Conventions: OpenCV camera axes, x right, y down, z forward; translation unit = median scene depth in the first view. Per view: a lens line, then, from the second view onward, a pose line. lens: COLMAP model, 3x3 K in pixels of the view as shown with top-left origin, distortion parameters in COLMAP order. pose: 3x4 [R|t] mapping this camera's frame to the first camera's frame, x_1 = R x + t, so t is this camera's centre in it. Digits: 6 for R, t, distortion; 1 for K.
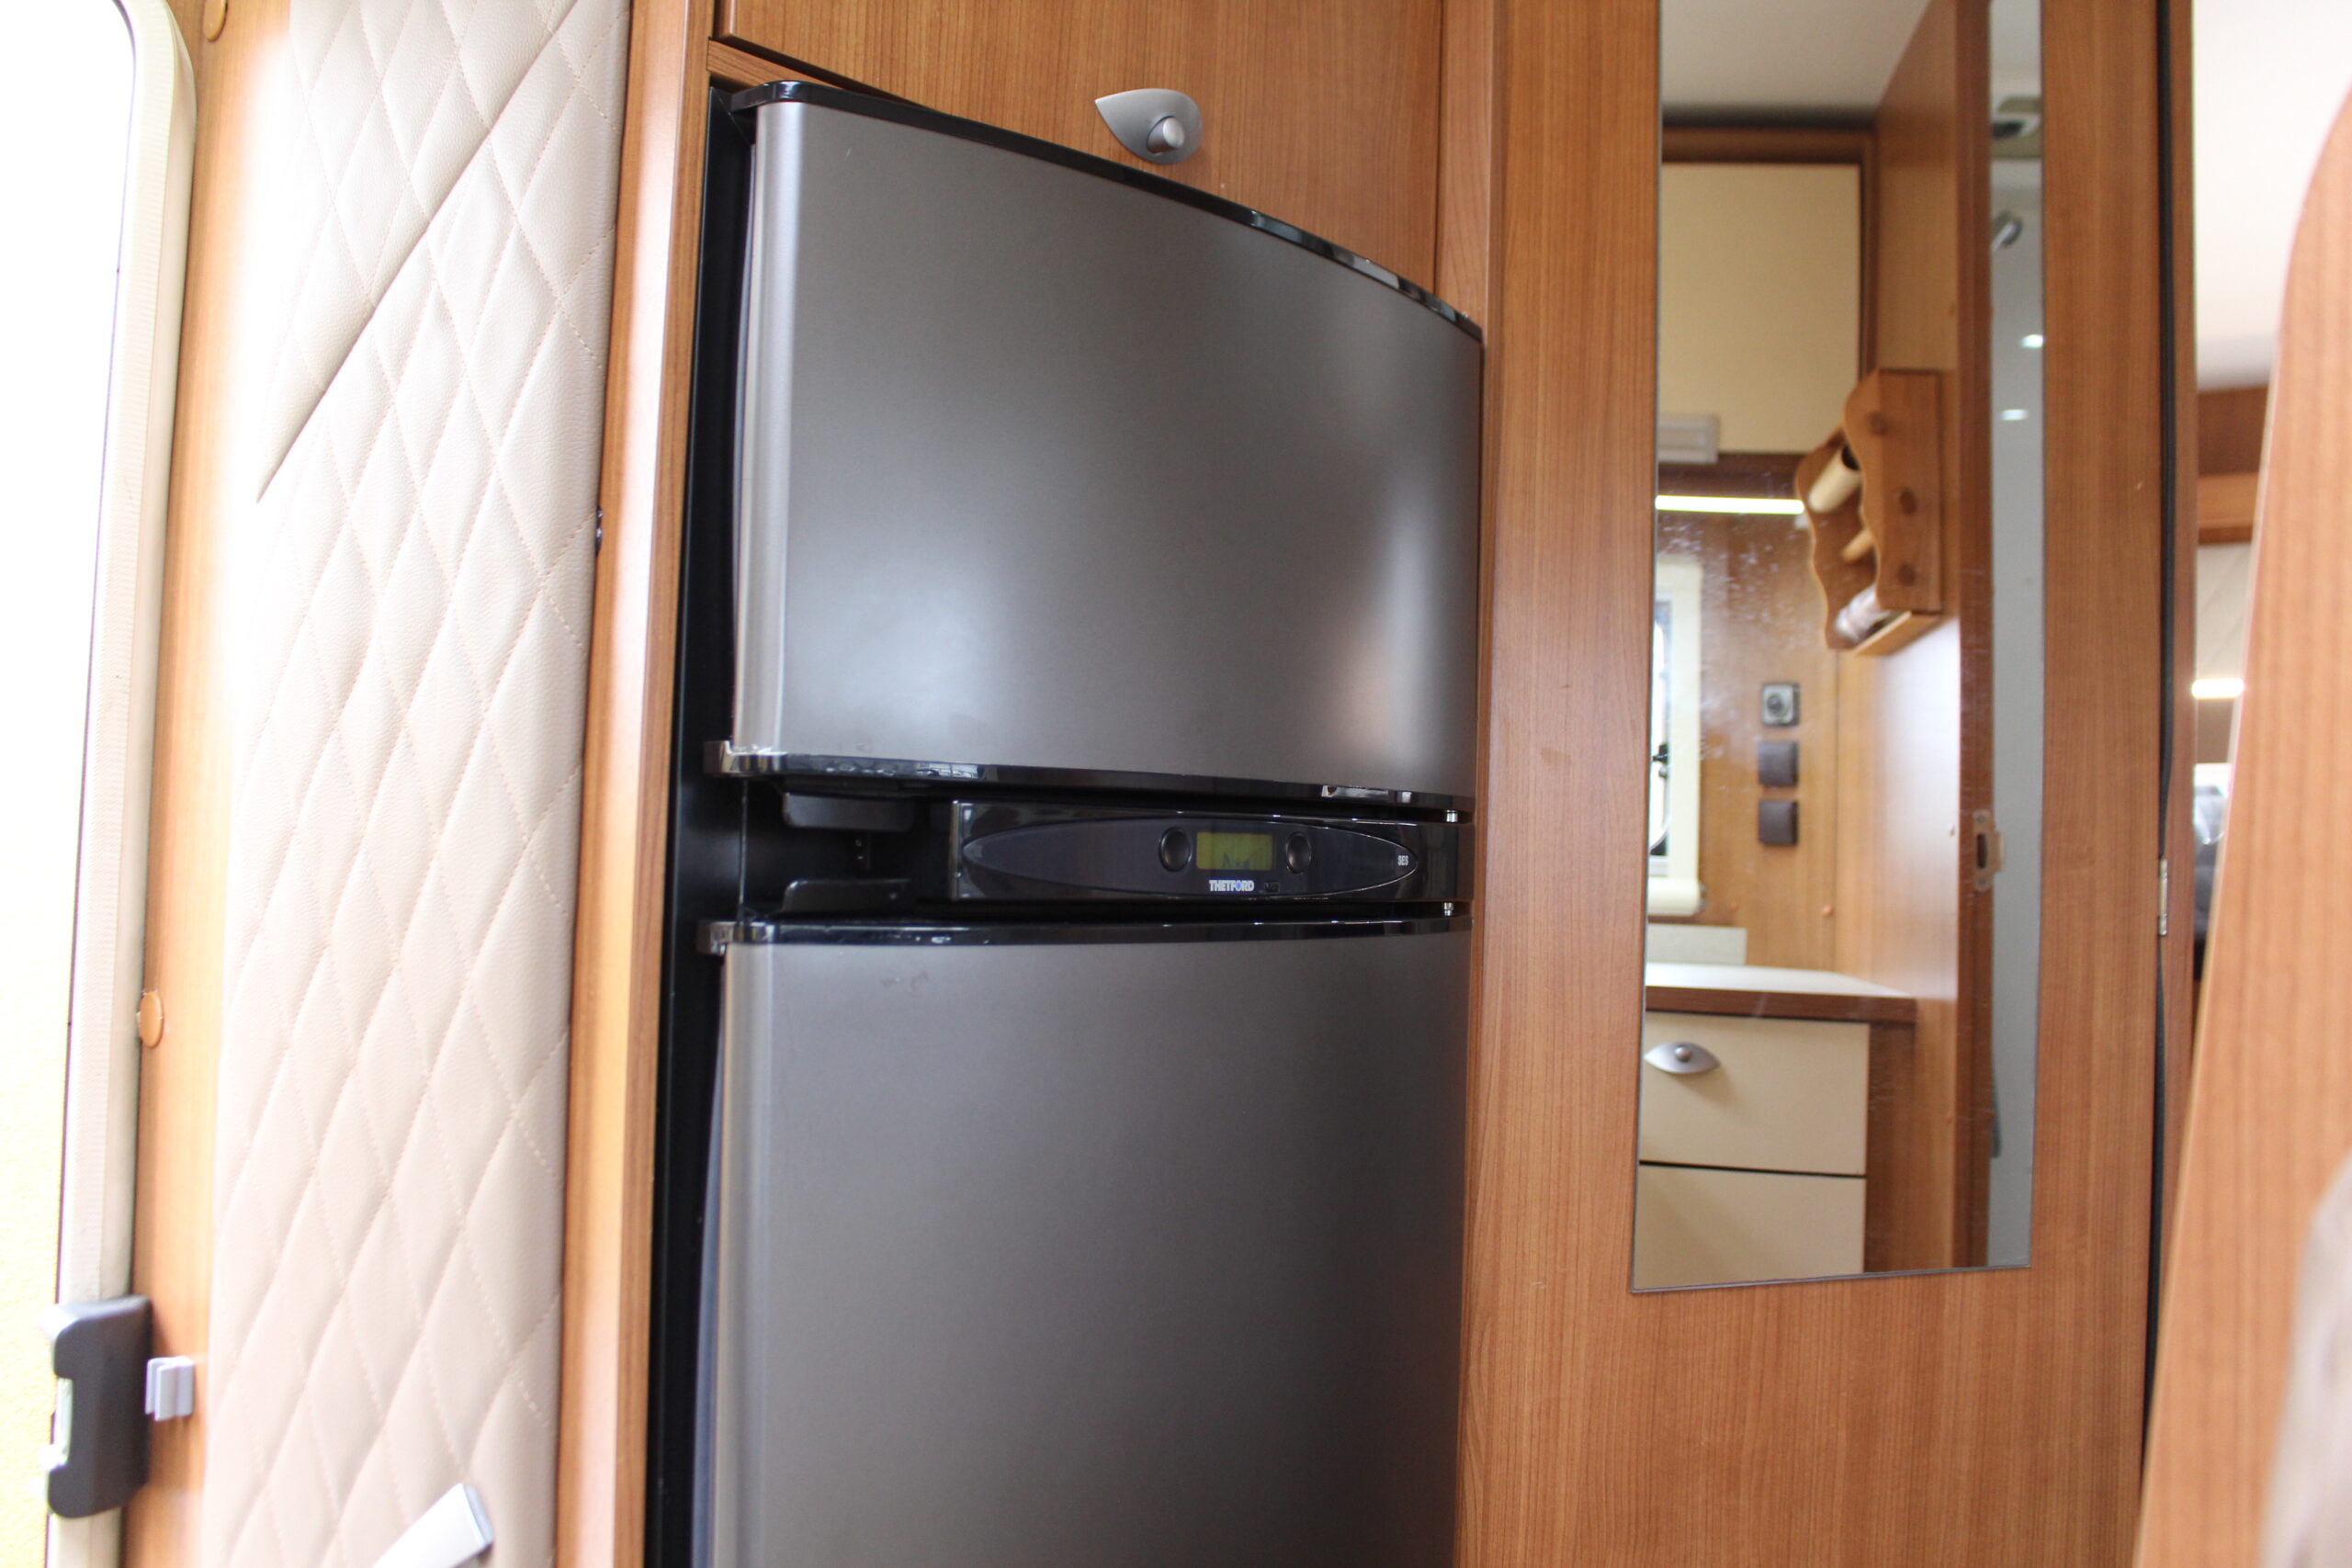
lens RADIAL K [[1922.6, 0, 1176.0], [0, 1922.6, 784.0], [0, 0, 1]] dist [-0.151564, 0.117324]
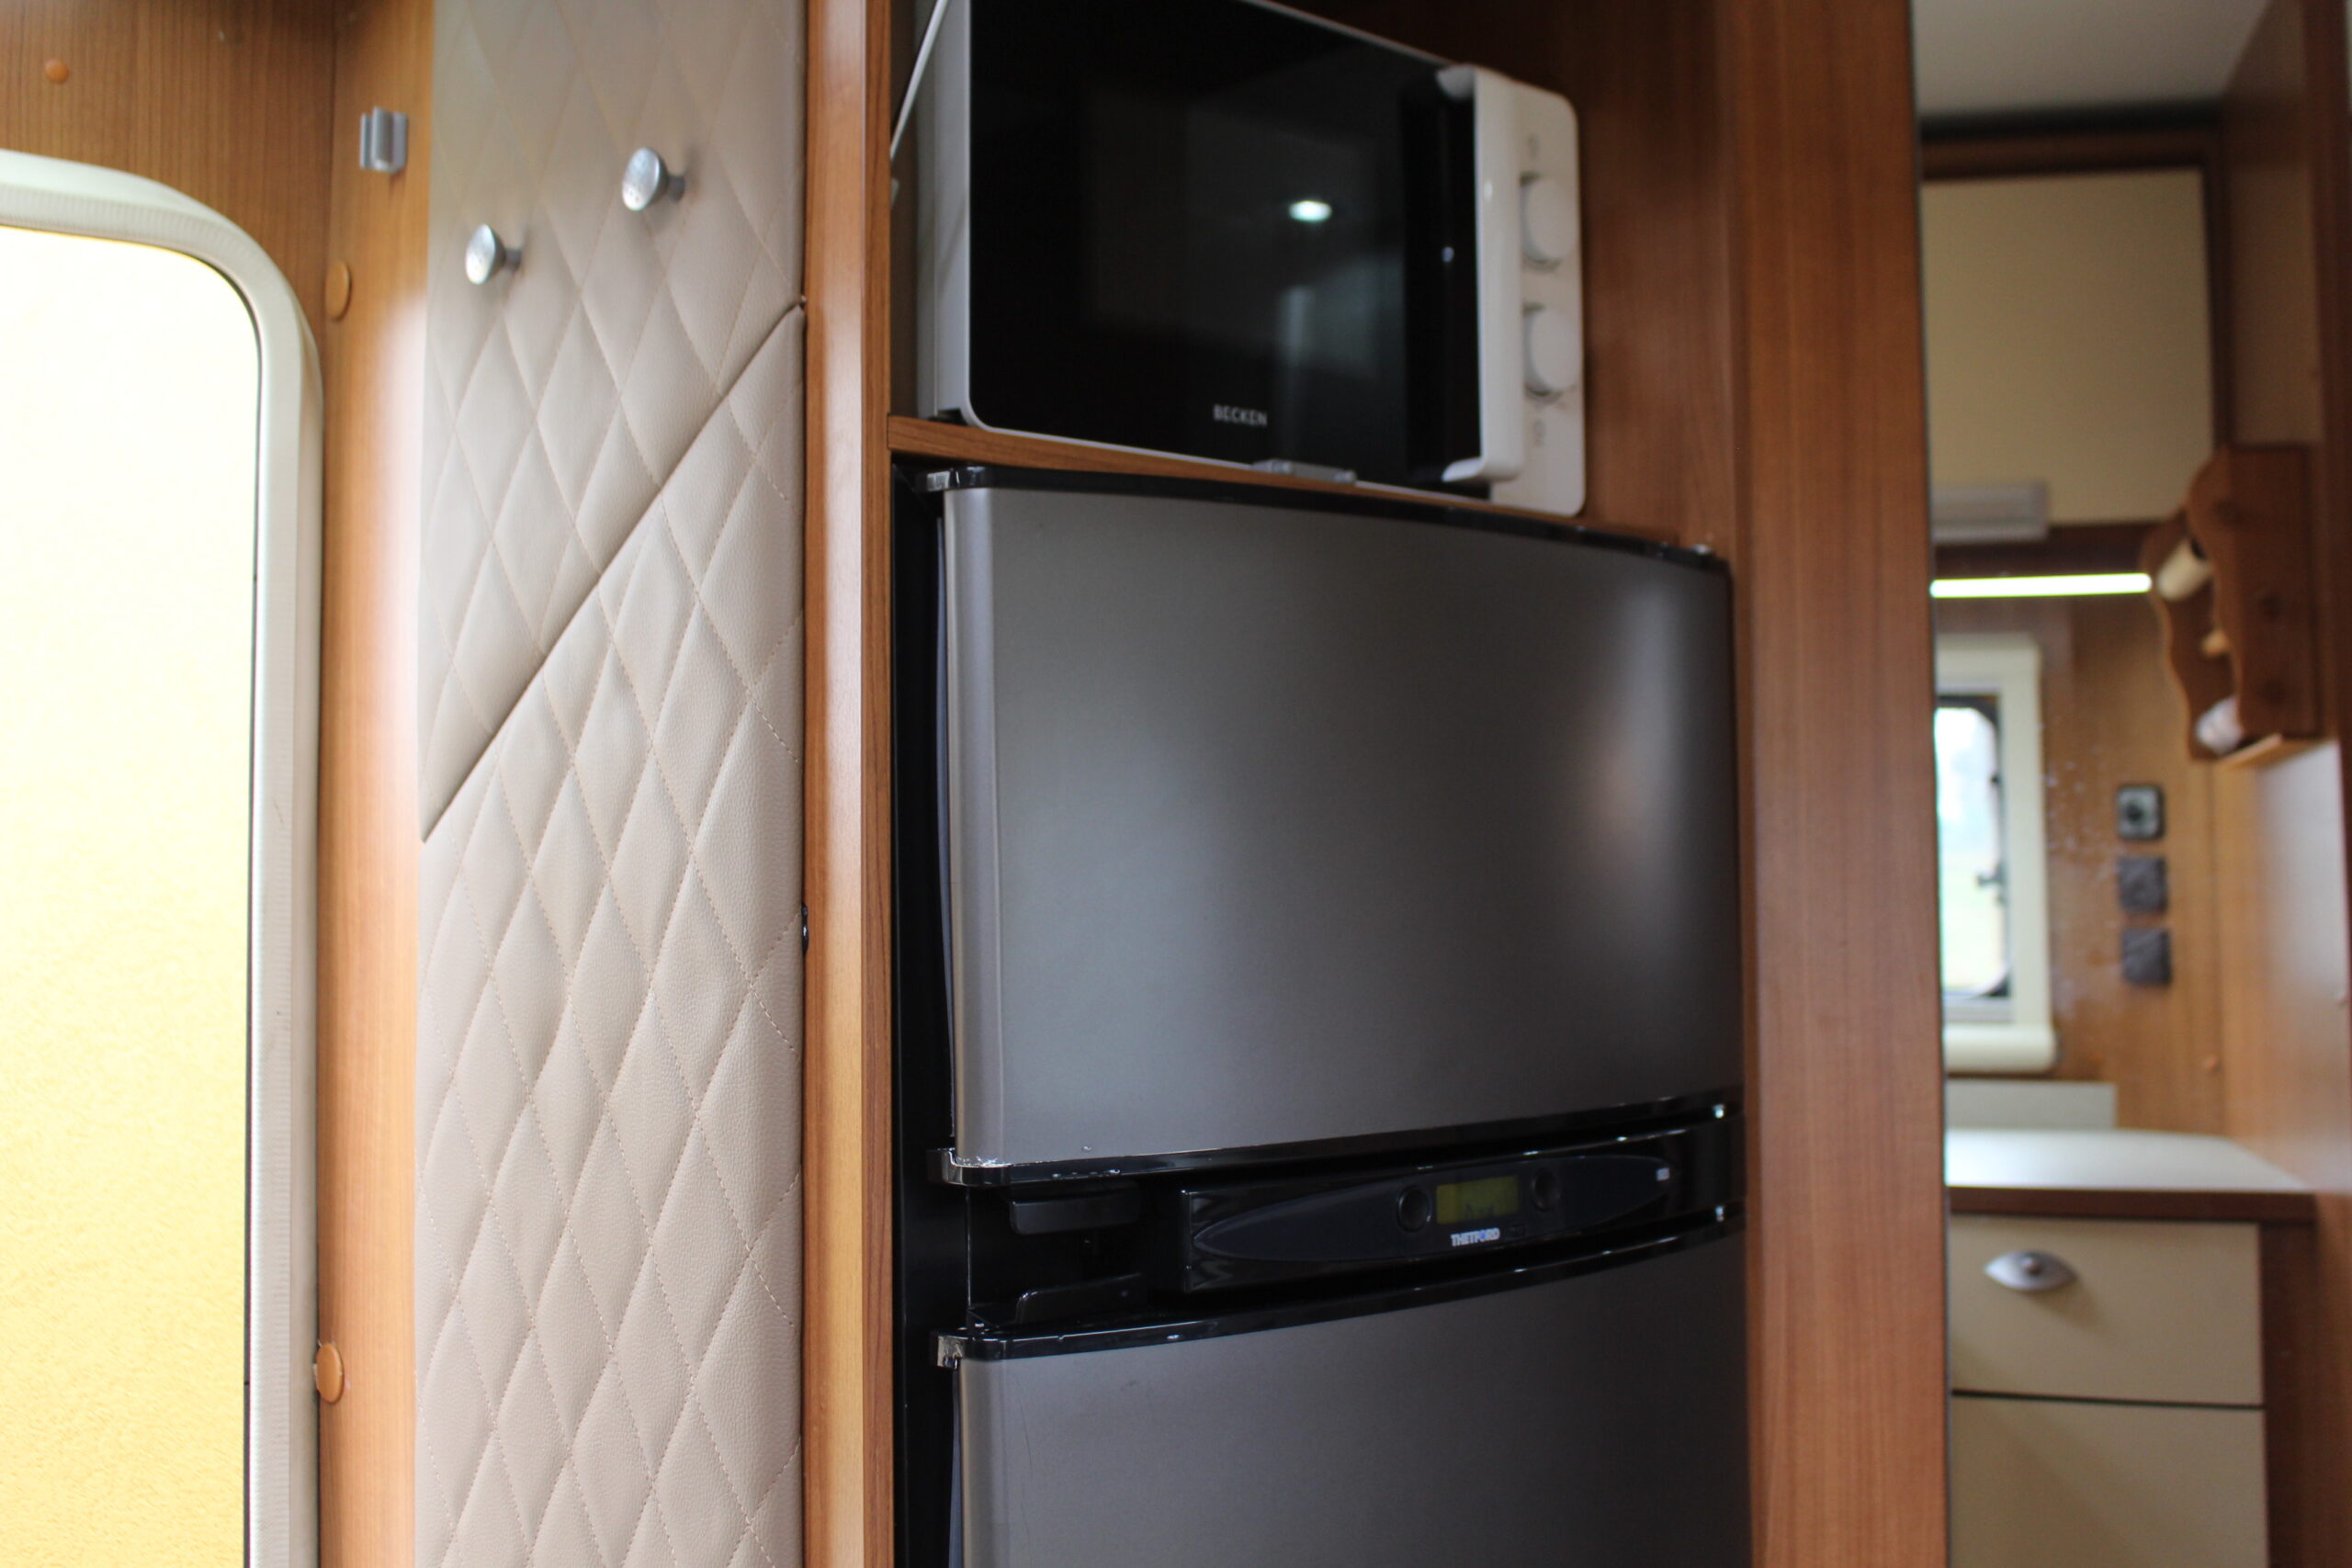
lens RADIAL K [[2404.1, 0, 1176.0], [0, 2404.1, 784.0], [0, 0, 1]] dist [-0.107054, 0.037184]
pose [[0.993887, -0.048611, -0.099120, 0.010150], [0.046824, 0.998697, -0.020281, -0.151177], [0.099976, 0.015516, 0.994869, -0.184611]]
